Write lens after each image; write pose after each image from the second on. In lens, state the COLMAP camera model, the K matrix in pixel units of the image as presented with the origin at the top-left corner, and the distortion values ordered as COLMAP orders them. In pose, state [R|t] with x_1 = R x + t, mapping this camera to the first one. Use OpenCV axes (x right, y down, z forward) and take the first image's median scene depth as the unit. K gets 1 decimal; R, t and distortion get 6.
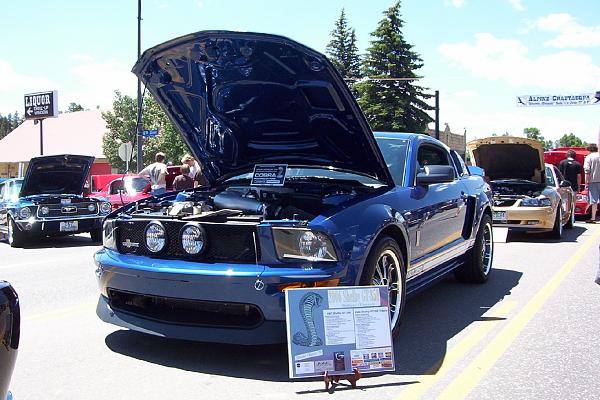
lens RADIAL K [[643.8, 0, 300.0], [0, 643.8, 200.0], [0, 0, 1]] dist [-0.169075, 0.181140]
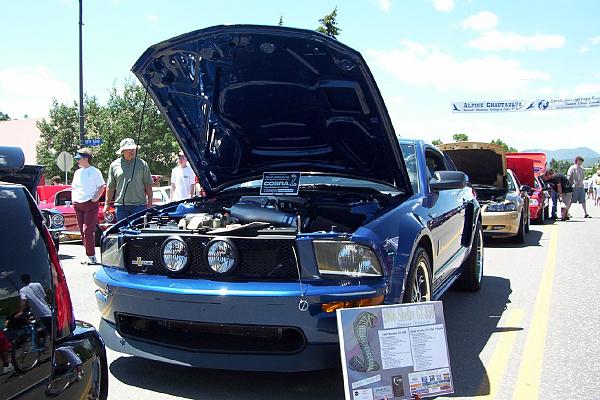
lens RADIAL K [[643.8, 0, 300.0], [0, 643.8, 200.0], [0, 0, 1]] dist [-0.169075, 0.181140]
pose [[0.994752, -0.014630, 0.101263, -0.130657], [0.015849, 0.999811, -0.011243, -0.004494], [-0.101079, 0.012789, 0.994796, 0.085865]]
